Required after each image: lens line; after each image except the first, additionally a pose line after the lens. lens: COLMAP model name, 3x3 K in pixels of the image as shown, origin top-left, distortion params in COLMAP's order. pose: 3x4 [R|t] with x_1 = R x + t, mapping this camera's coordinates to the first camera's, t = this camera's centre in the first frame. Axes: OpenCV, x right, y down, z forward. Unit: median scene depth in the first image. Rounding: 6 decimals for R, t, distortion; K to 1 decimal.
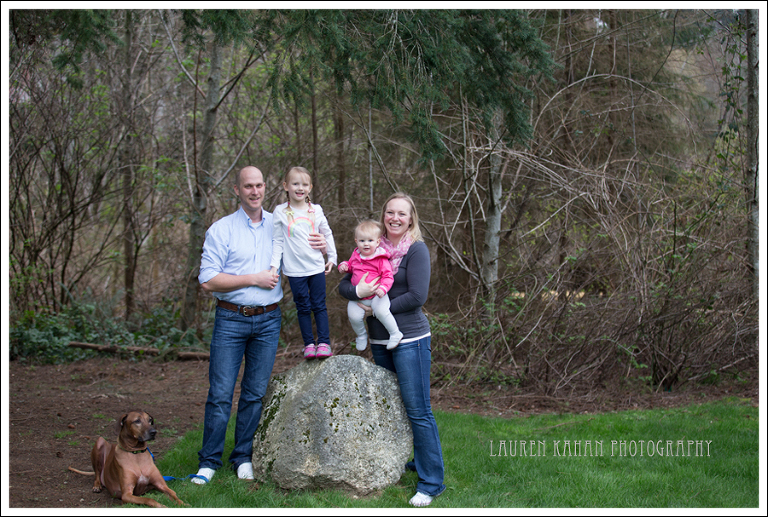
lens RADIAL K [[1643.7, 0, 384.0], [0, 1643.7, 258.5], [0, 0, 1]] dist [-0.308082, 0.047734]
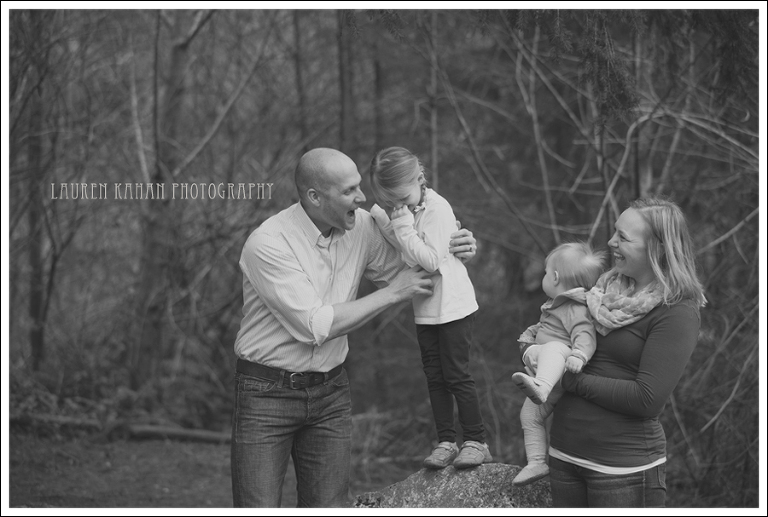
lens RADIAL K [[2182.3, 0, 384.0], [0, 2182.3, 258.5], [0, 0, 1]] dist [-0.129438, -0.702352]
pose [[0.999677, 0.010191, 0.023294, -0.055430], [-0.010092, 0.999940, -0.004363, -0.005694], [-0.023337, 0.004126, 0.999719, 0.180124]]
